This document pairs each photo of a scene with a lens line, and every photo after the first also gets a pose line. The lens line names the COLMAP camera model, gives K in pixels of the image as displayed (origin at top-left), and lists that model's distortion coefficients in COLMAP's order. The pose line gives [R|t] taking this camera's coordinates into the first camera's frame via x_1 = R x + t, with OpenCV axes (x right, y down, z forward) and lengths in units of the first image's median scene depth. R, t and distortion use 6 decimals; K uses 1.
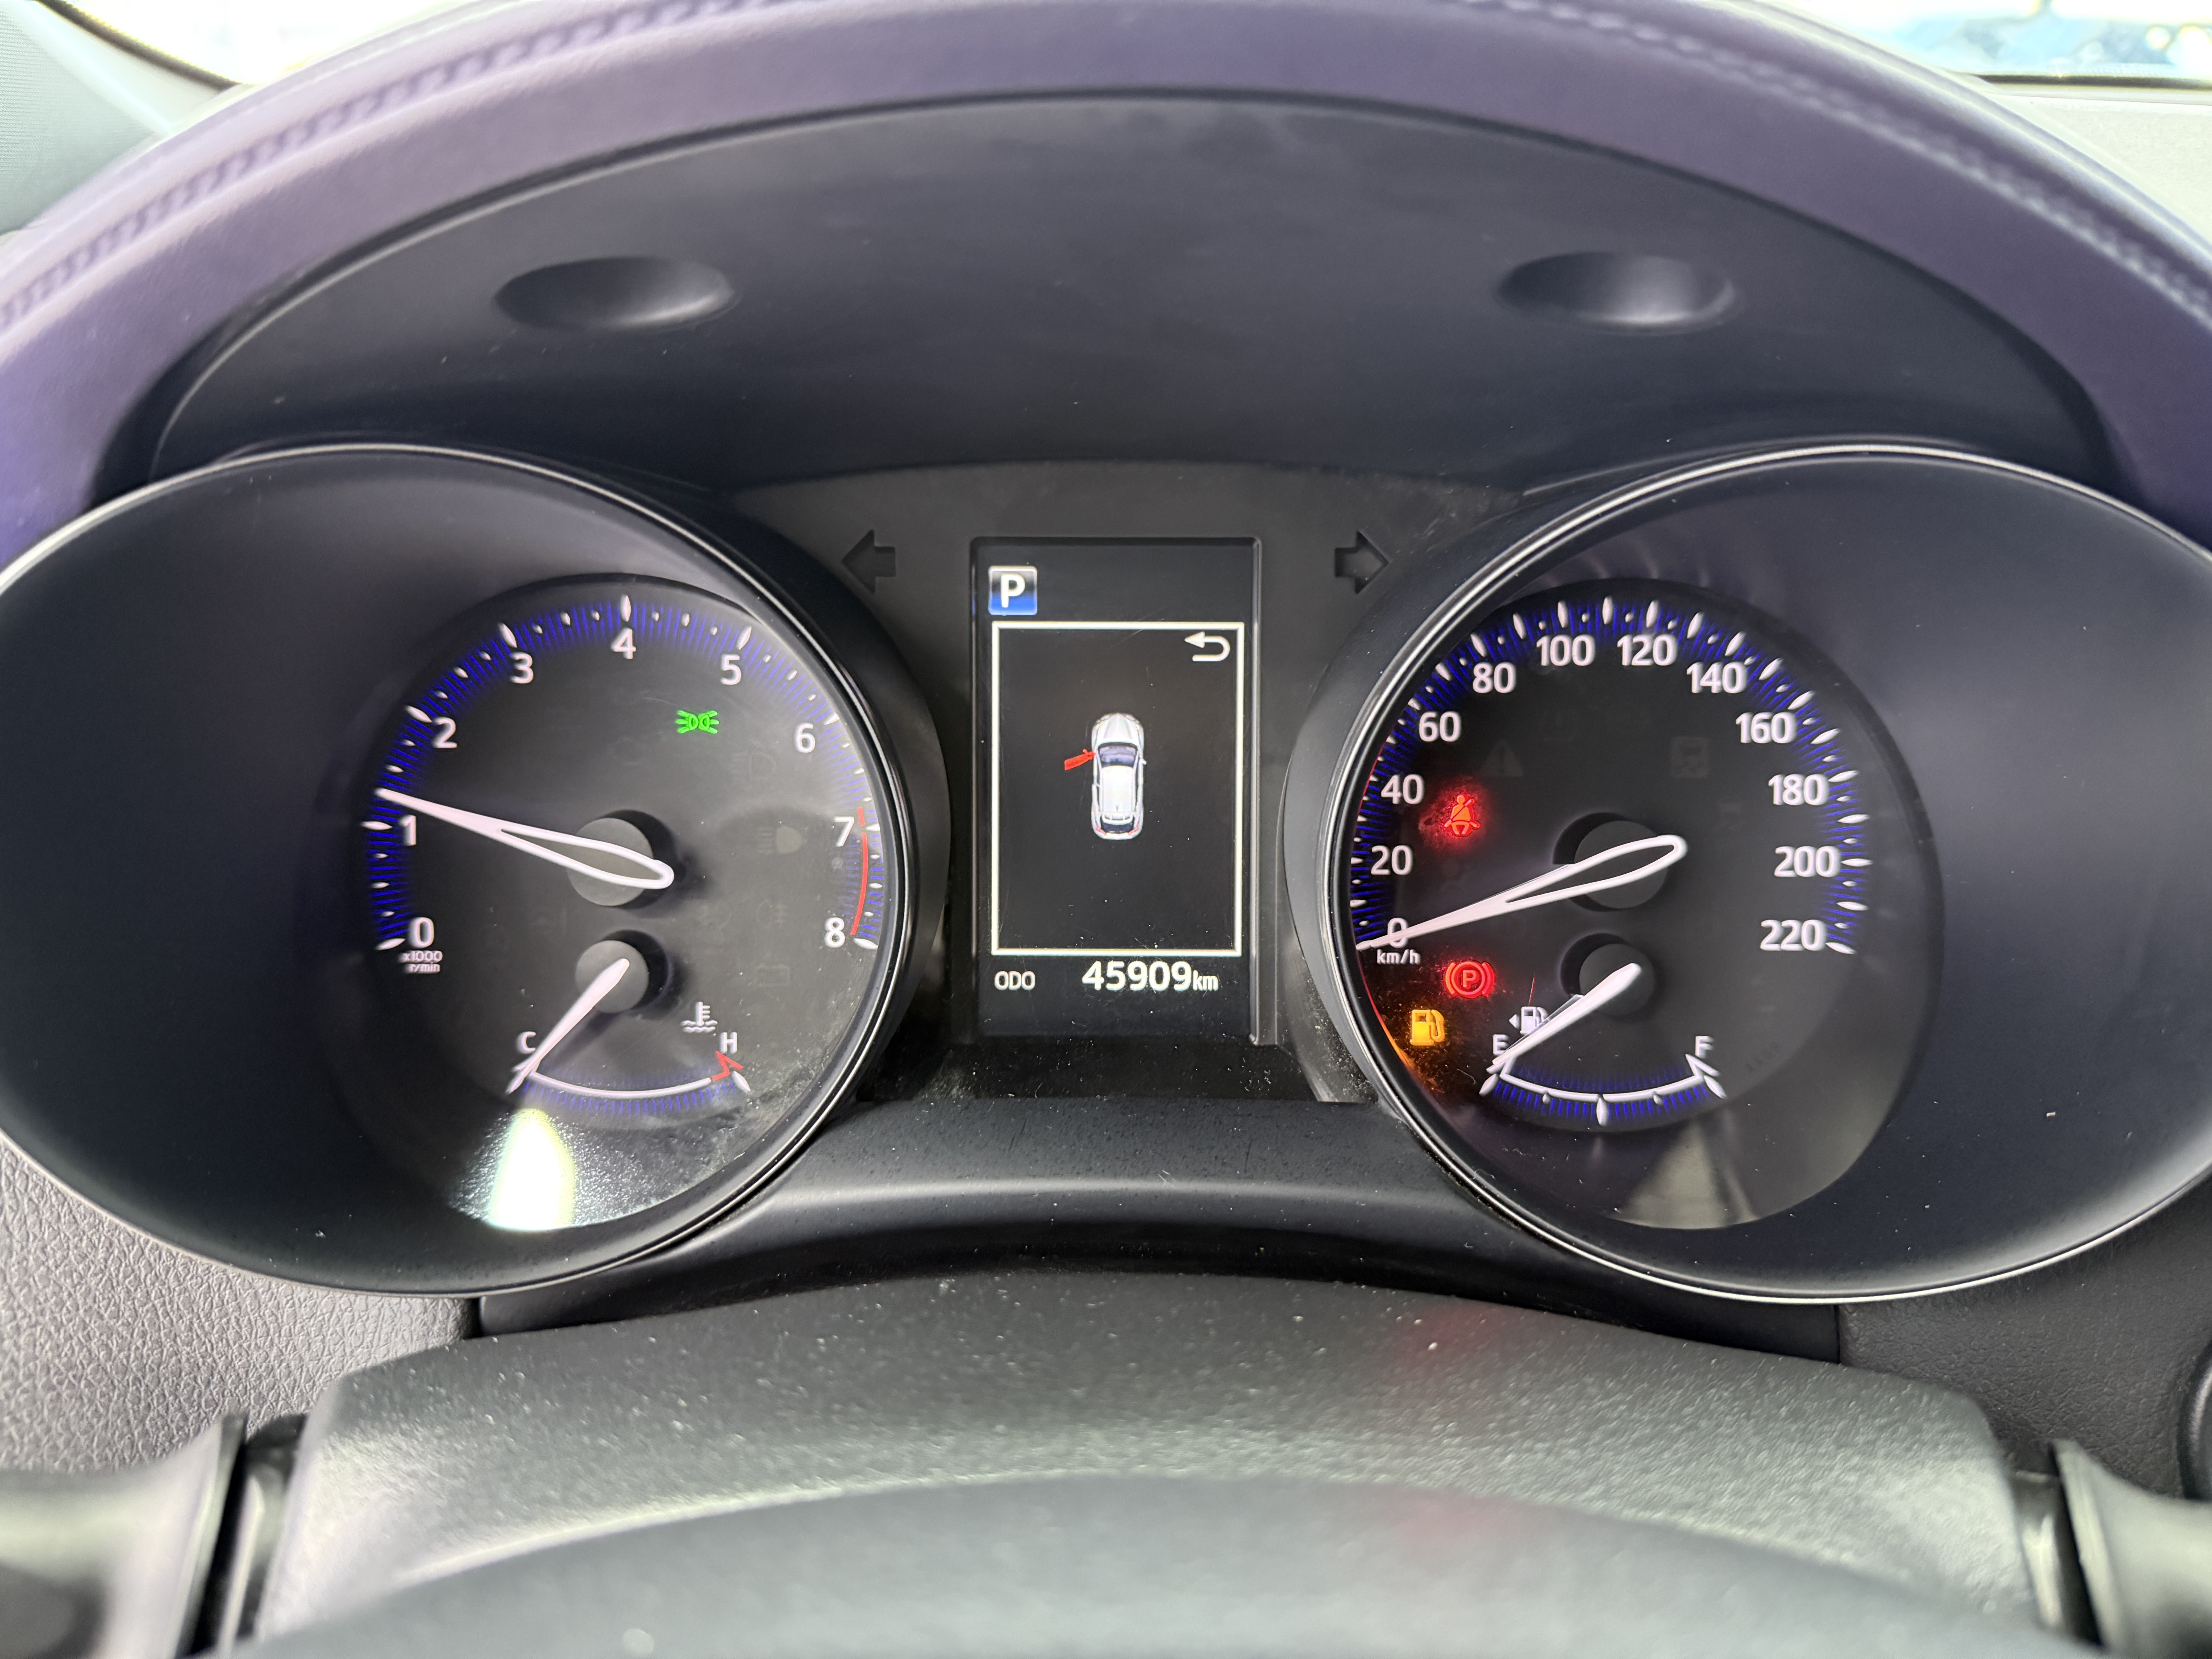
lens RADIAL K [[1562.5, 0, 1105.5], [0, 1562.5, 822.8], [0, 0, 1]] dist [0.100309, 0.000843]
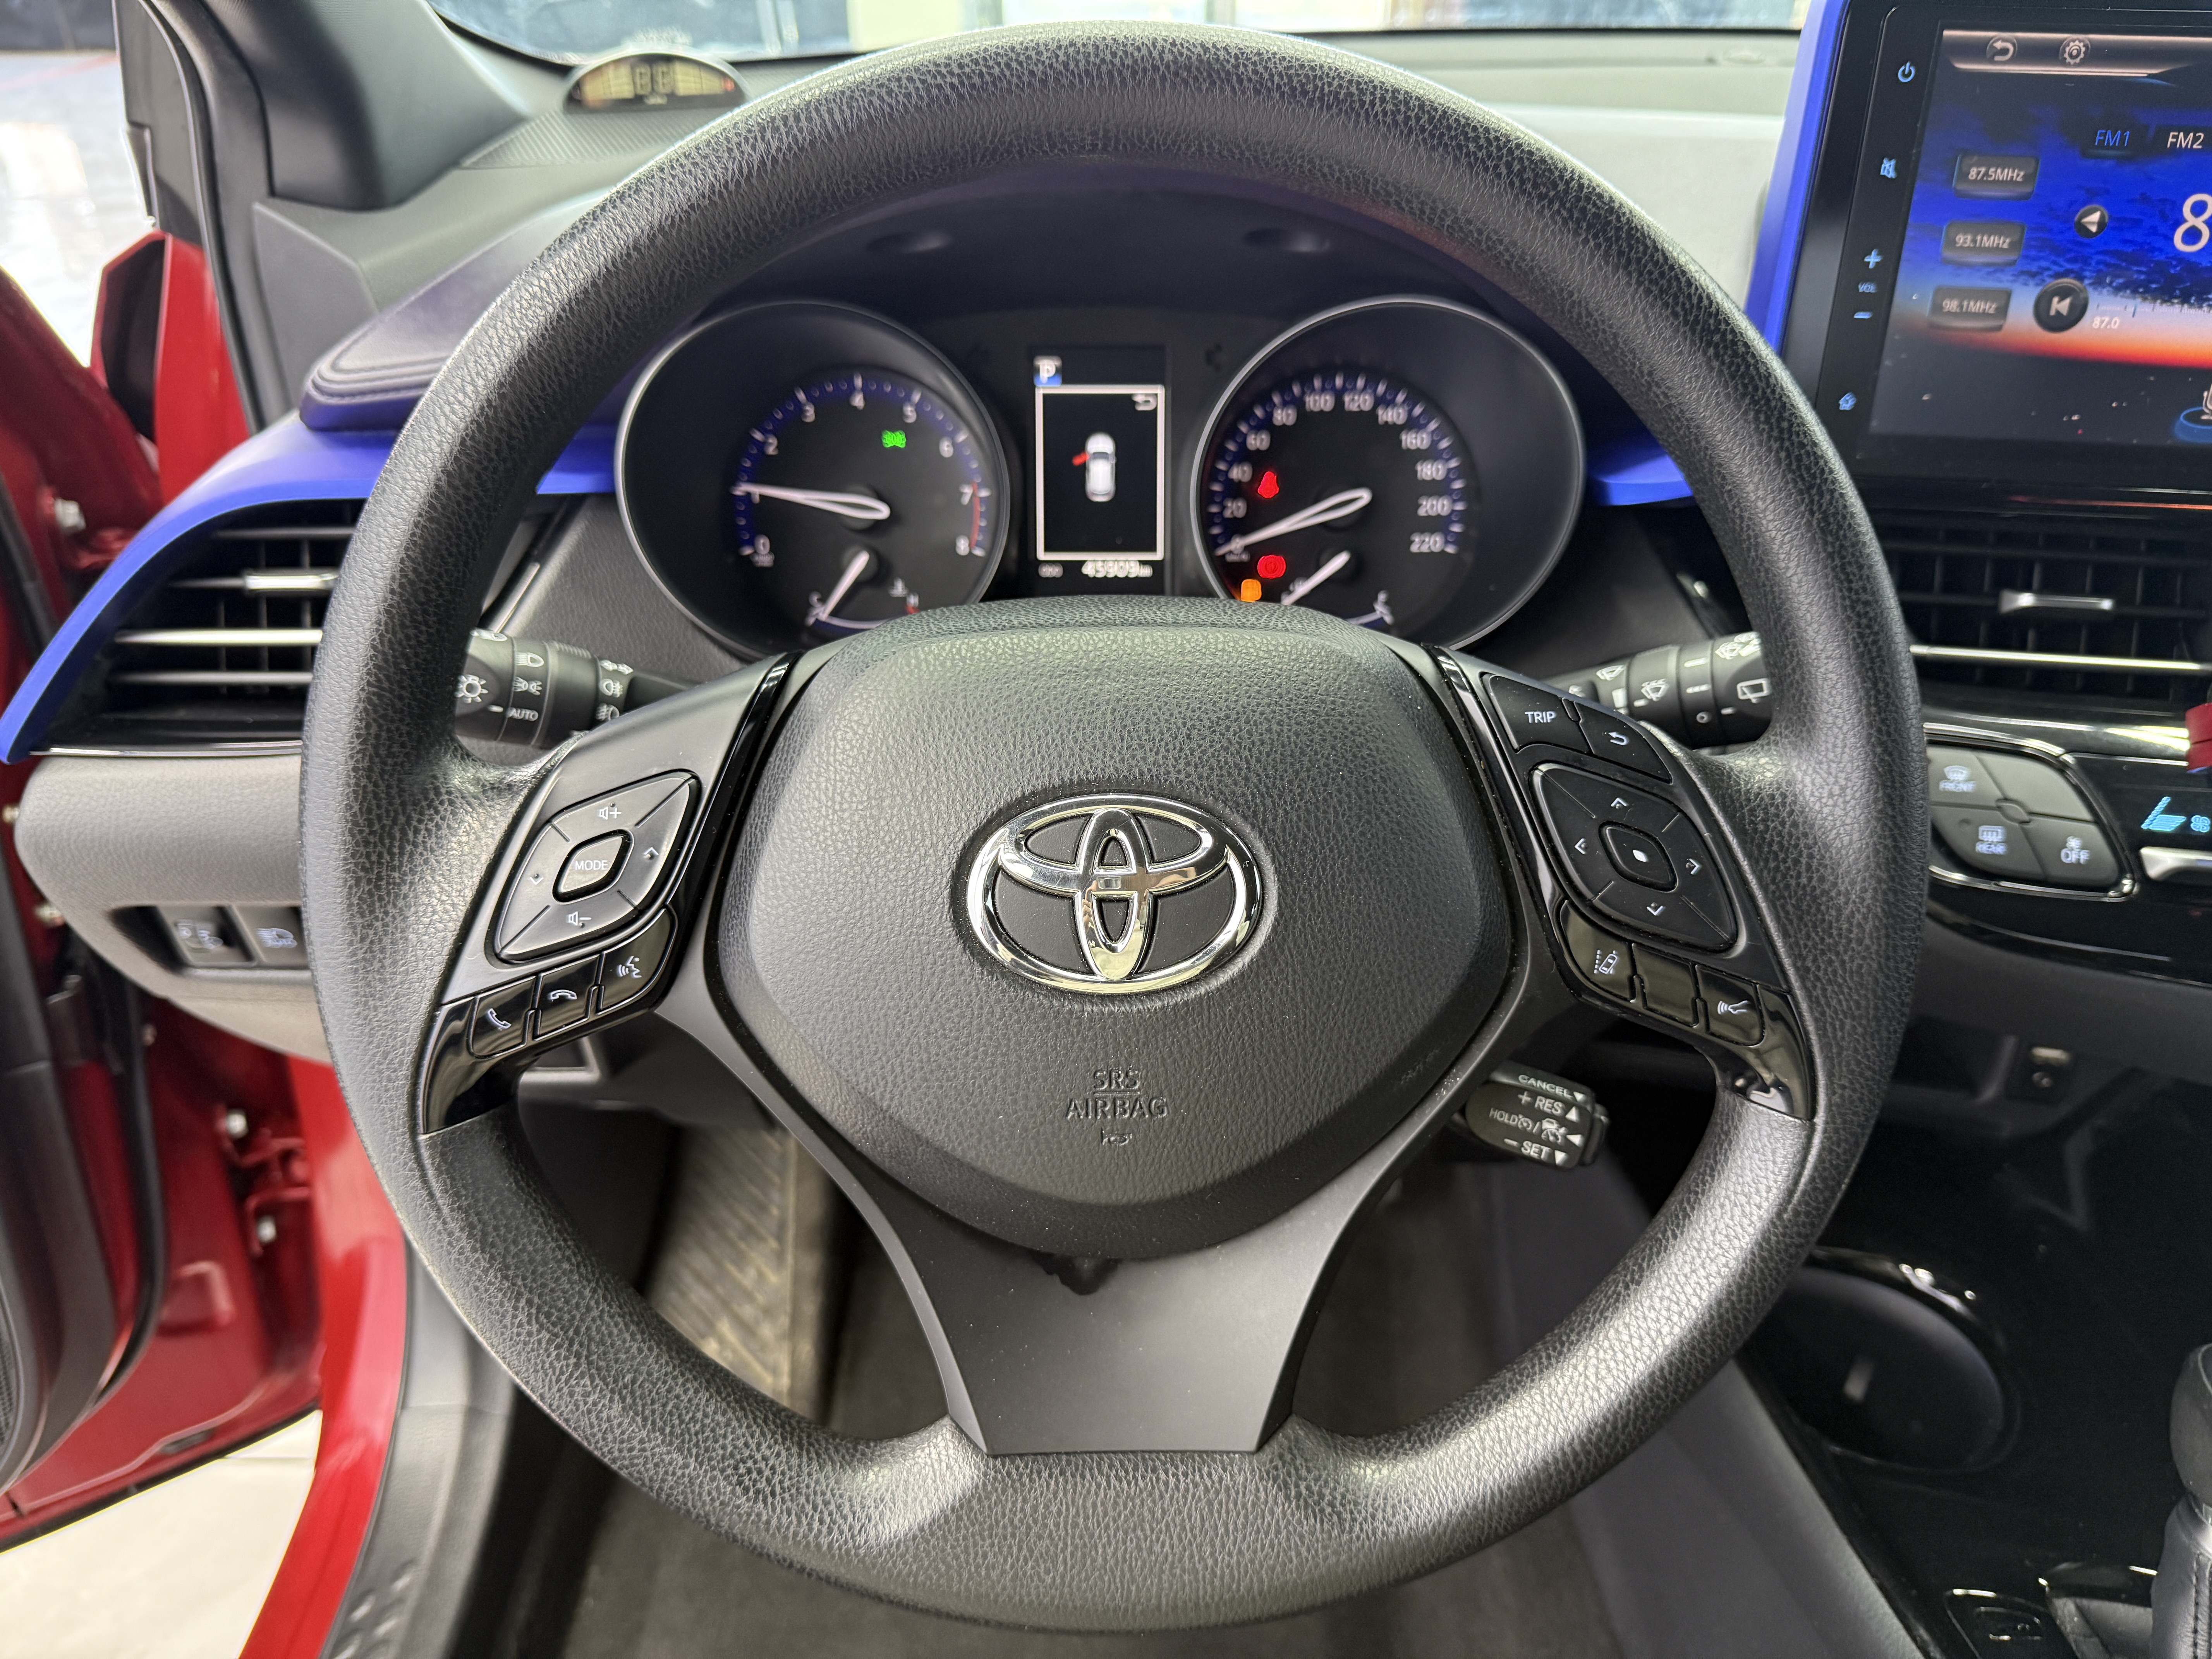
lens RADIAL K [[1562.5, 0, 1103.8], [0, 1562.5, 824.5], [0, 0, 1]] dist [0.100309, 0.000843]
pose [[0.999850, -0.001996, -0.017176, 0.046650], [0.005783, 0.974709, 0.223401, -0.033009], [0.016295, -0.223467, 0.974575, -1.103463]]
